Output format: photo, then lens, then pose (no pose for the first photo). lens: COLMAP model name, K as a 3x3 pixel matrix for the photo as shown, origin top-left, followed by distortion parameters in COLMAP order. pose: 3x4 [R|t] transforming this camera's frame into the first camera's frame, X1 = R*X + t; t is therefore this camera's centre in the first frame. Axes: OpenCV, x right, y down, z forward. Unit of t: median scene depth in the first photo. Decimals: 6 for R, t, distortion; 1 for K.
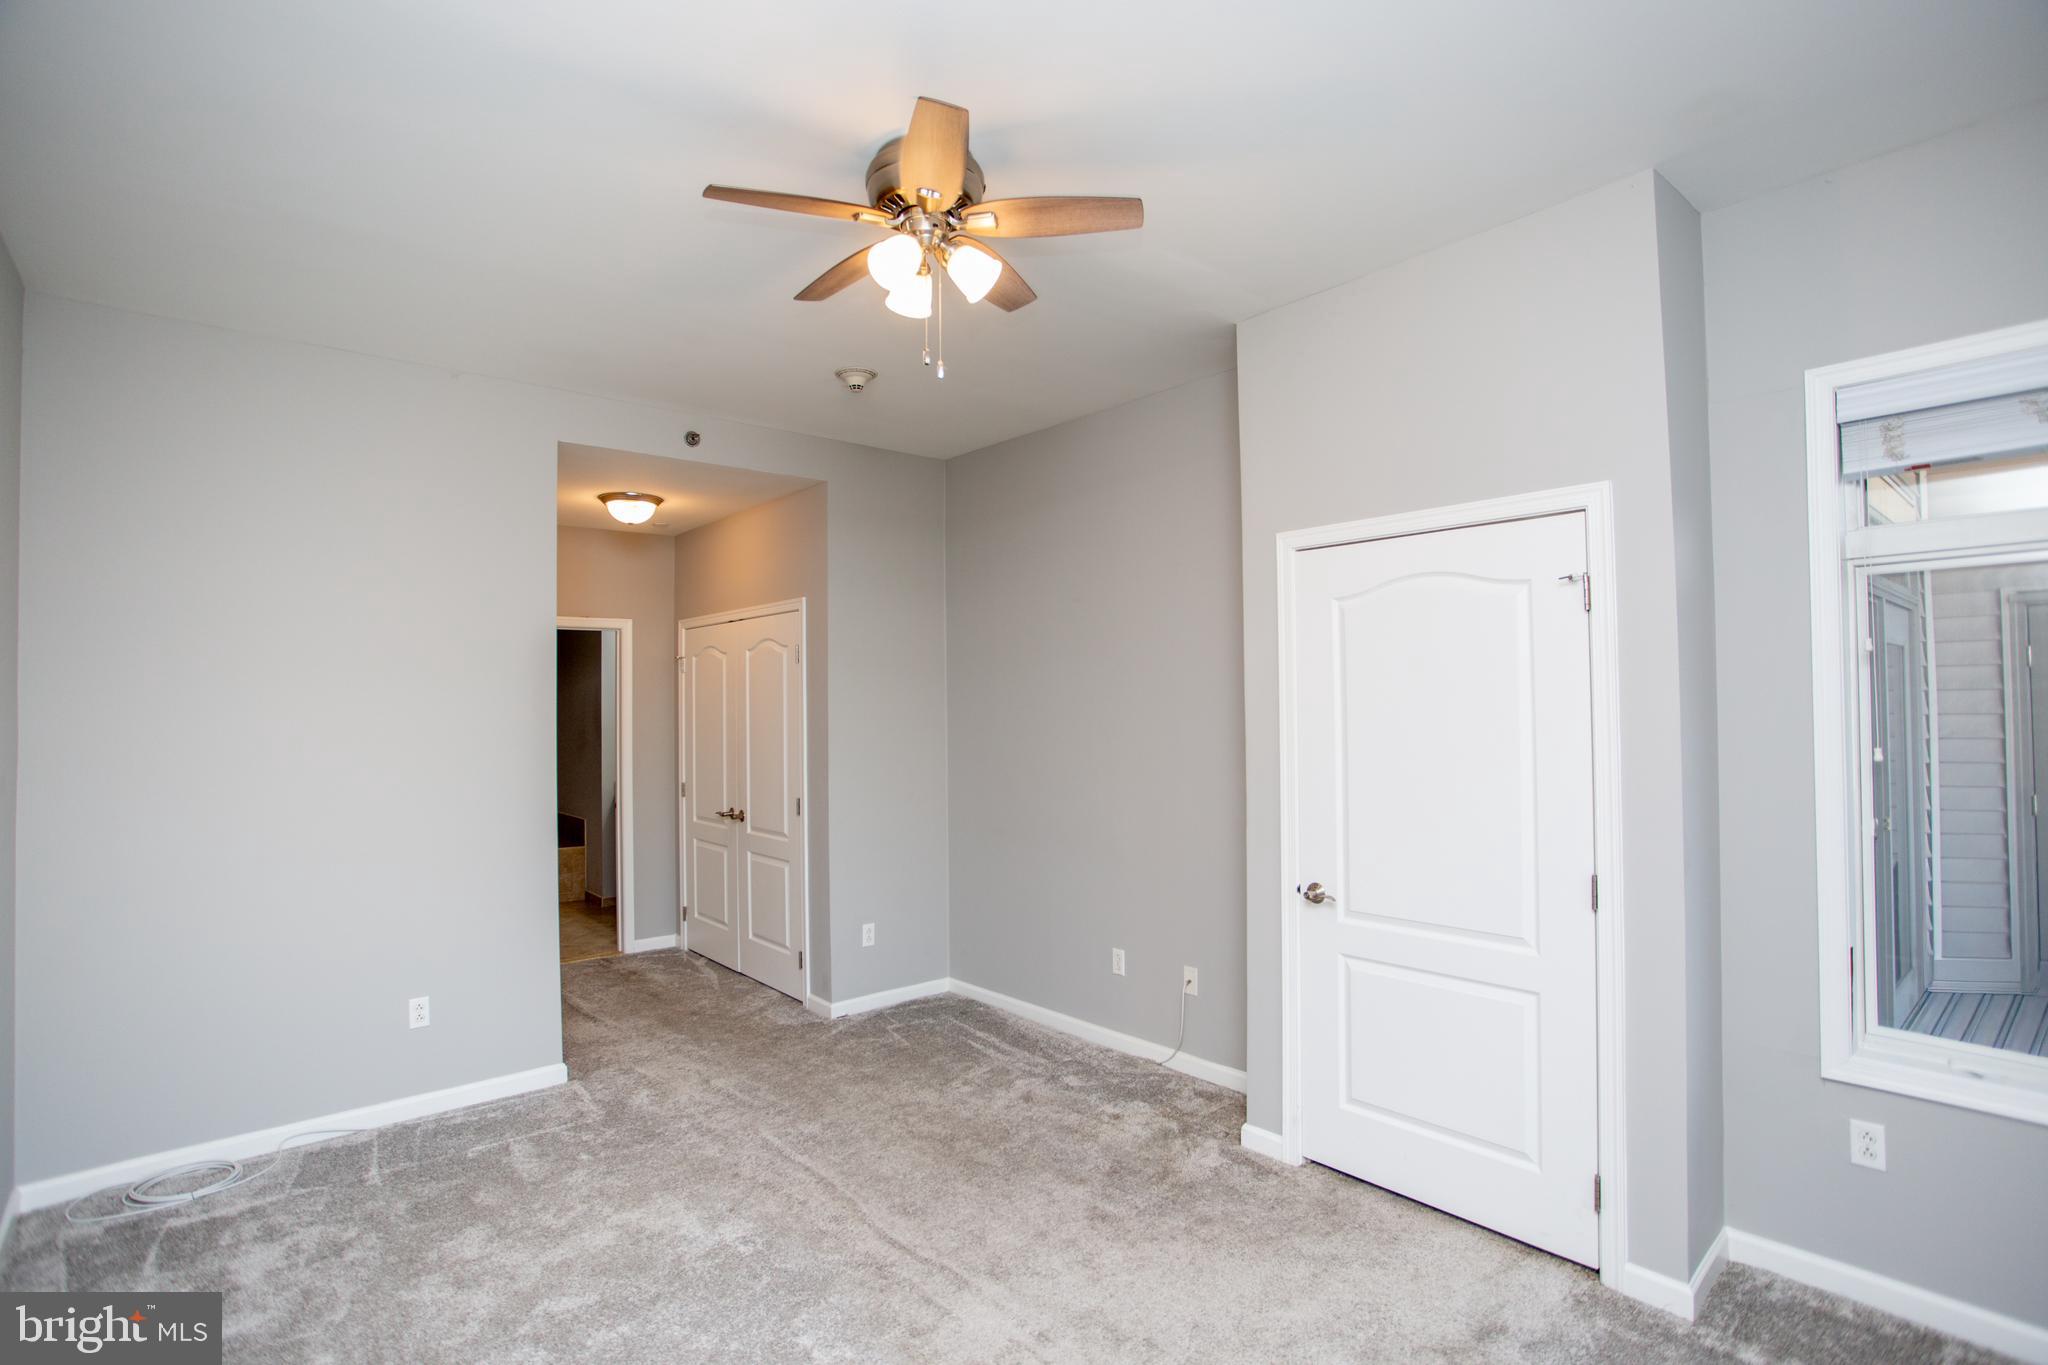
lens RADIAL K [[983.1, 0, 1019.2], [0, 983.1, 676.8], [0, 0, 1]] dist [-0.072812, 0.025738]
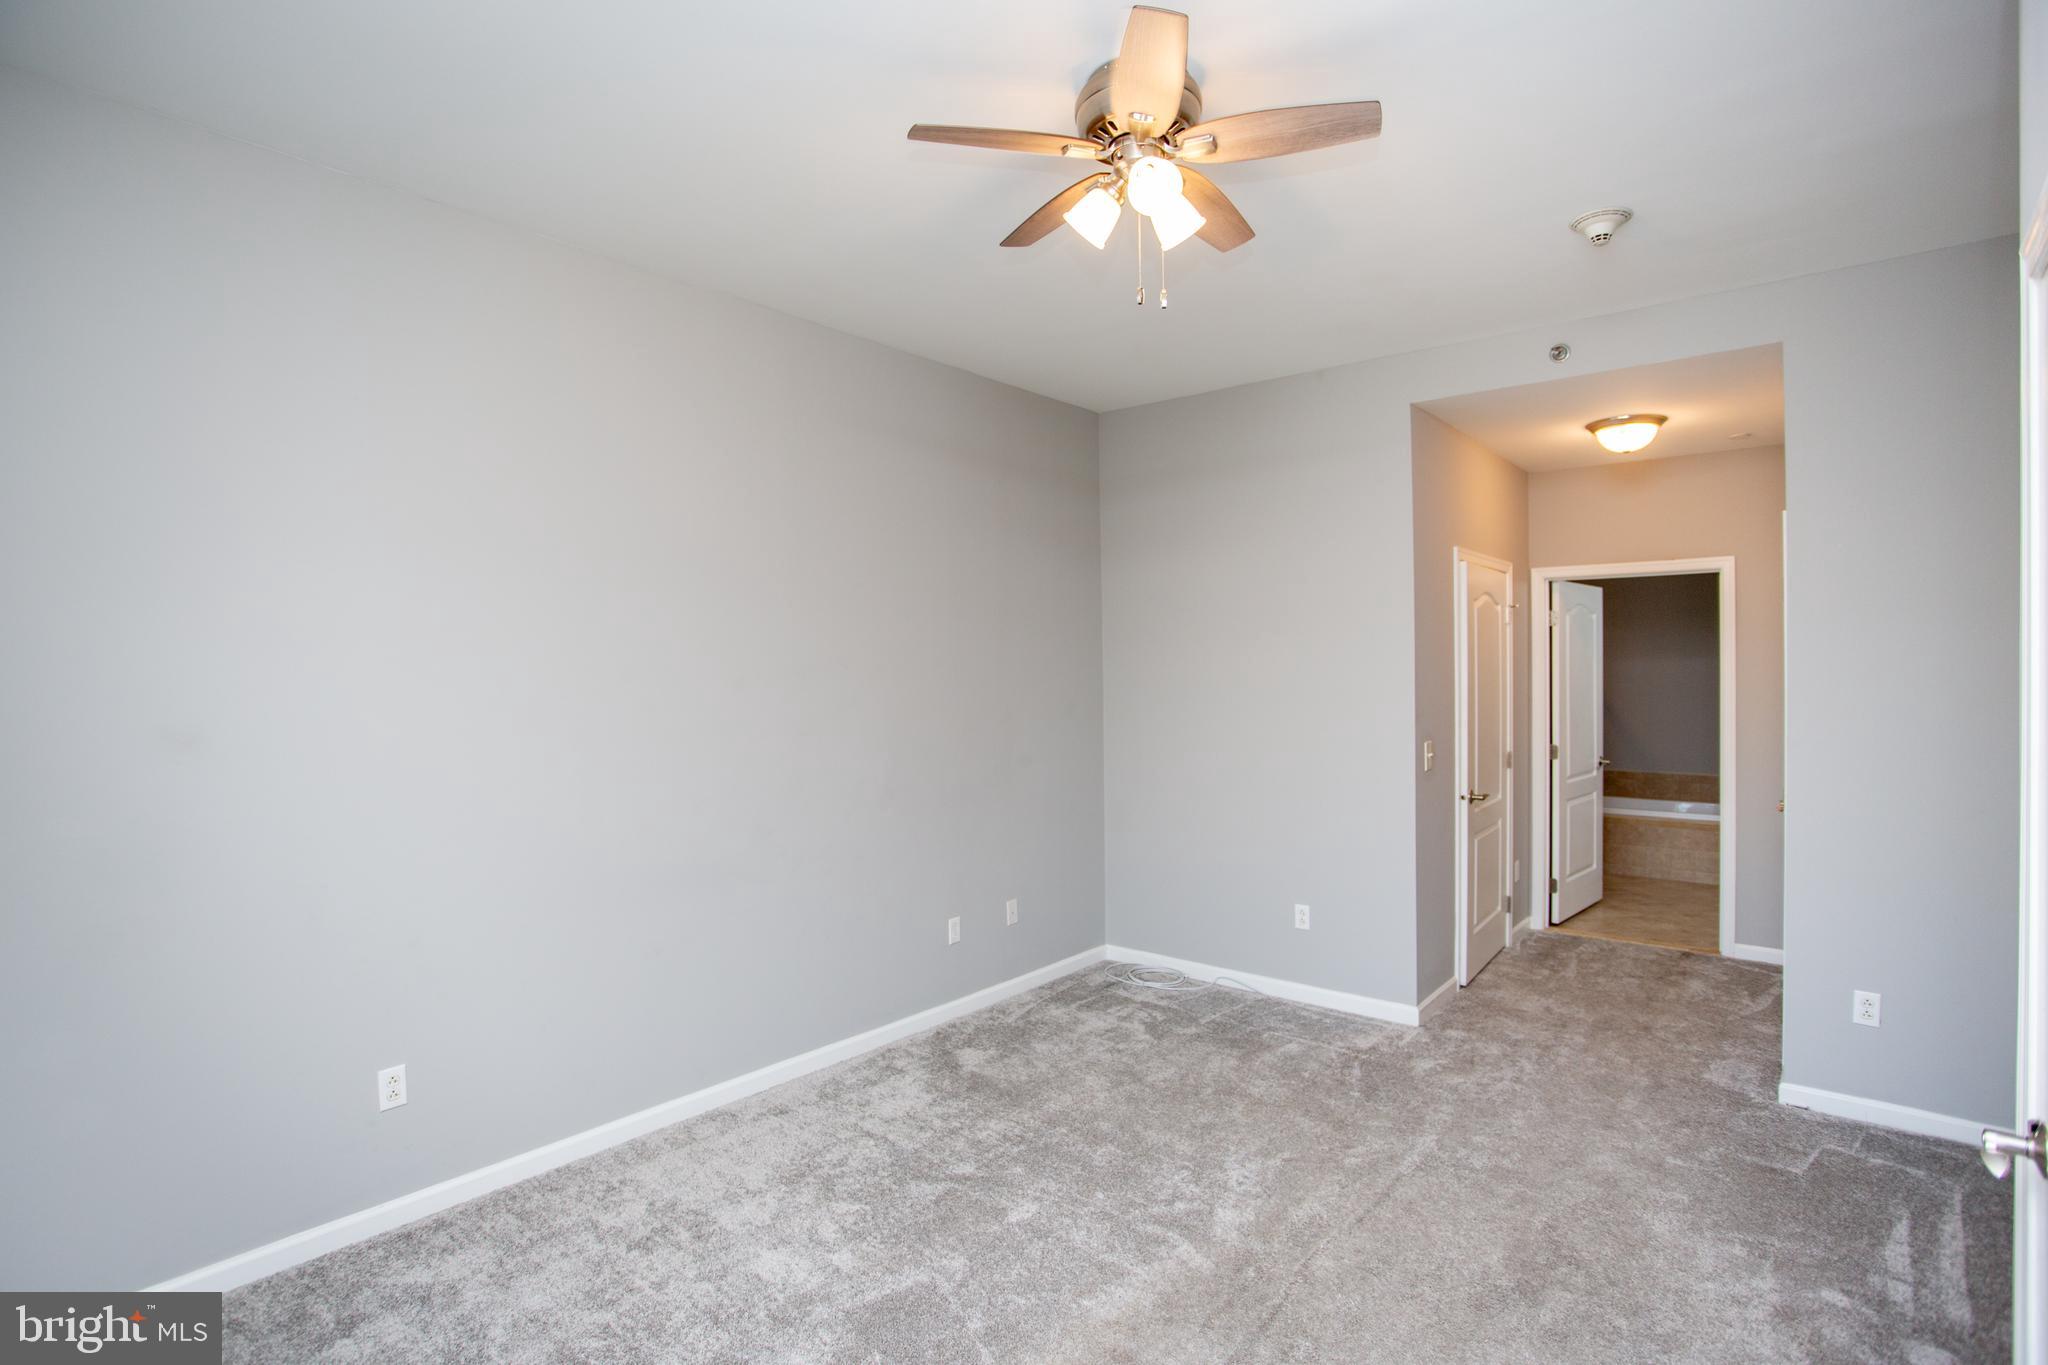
lens RADIAL K [[983.1, 0, 1019.2], [0, 983.1, 676.8], [0, 0, 1]] dist [-0.072812, 0.025738]
pose [[0.153352, 0.019692, -0.987975, 0.478004], [0.028975, 0.999282, 0.024415, 0.008745], [0.987747, -0.032371, 0.152671, 0.427341]]
